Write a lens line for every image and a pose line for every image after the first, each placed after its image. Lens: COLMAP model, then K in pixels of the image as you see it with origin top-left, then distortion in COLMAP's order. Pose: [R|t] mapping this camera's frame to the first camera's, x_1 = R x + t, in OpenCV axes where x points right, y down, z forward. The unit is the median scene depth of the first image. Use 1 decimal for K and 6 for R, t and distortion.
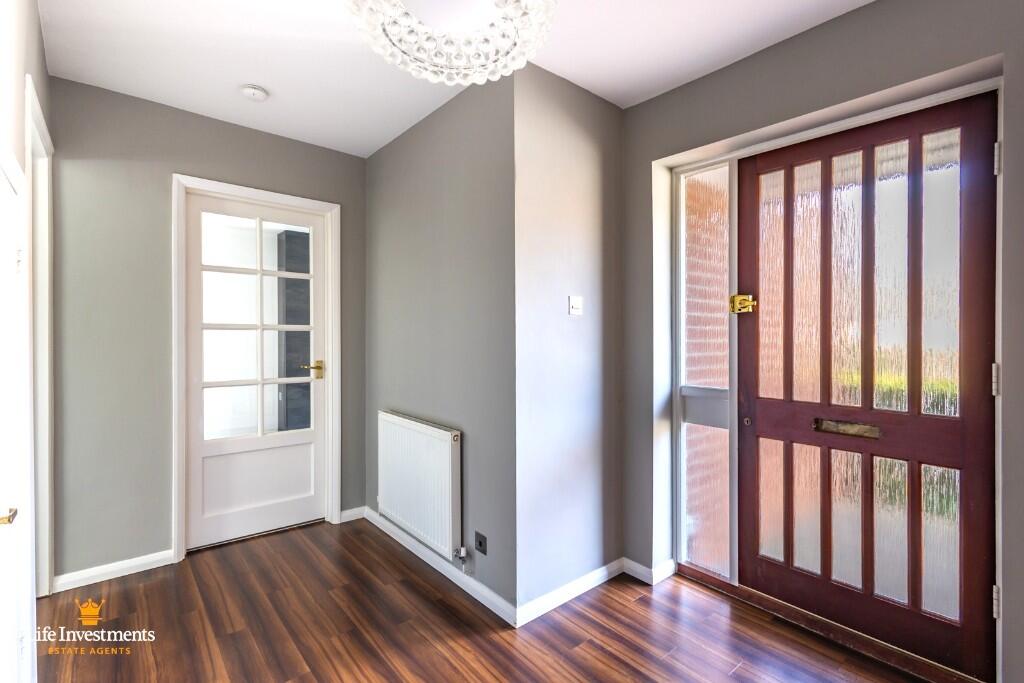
lens RADIAL K [[474.5, 0, 516.1], [0, 474.5, 337.9], [0, 0, 1]] dist [0.004096, -0.001148]
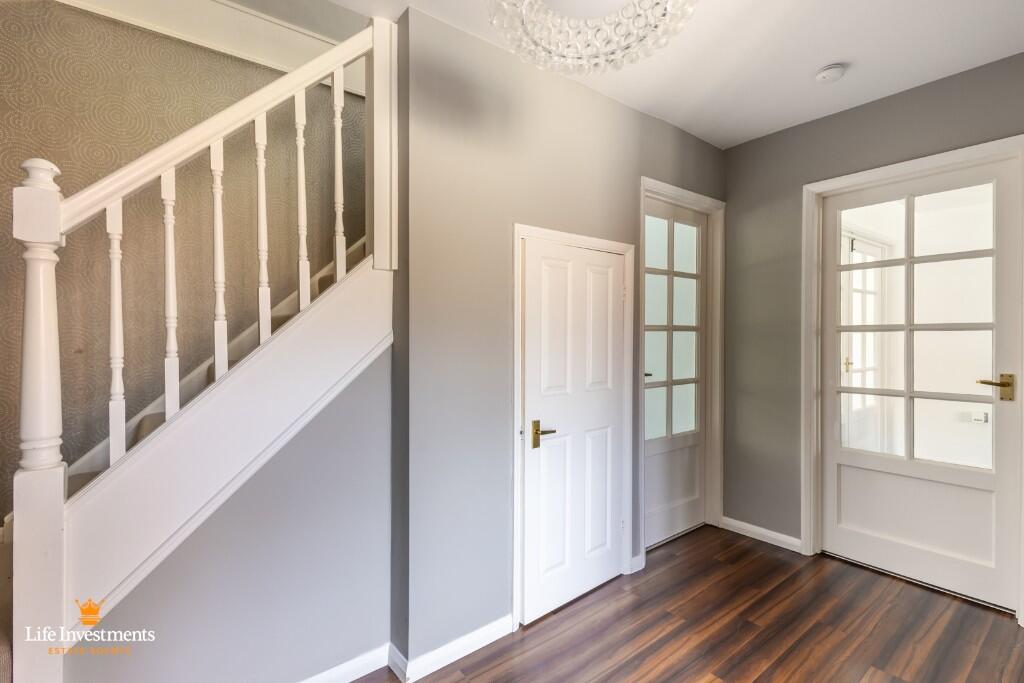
lens RADIAL K [[474.5, 0, 508.1], [0, 474.5, 334.1], [0, 0, 1]] dist [0.004096, -0.001148]
pose [[-0.039826, -0.018367, -0.999038, 0.342557], [-0.007367, 0.999809, -0.018087, 0.009853], [0.999179, 0.006639, -0.039954, 0.364381]]
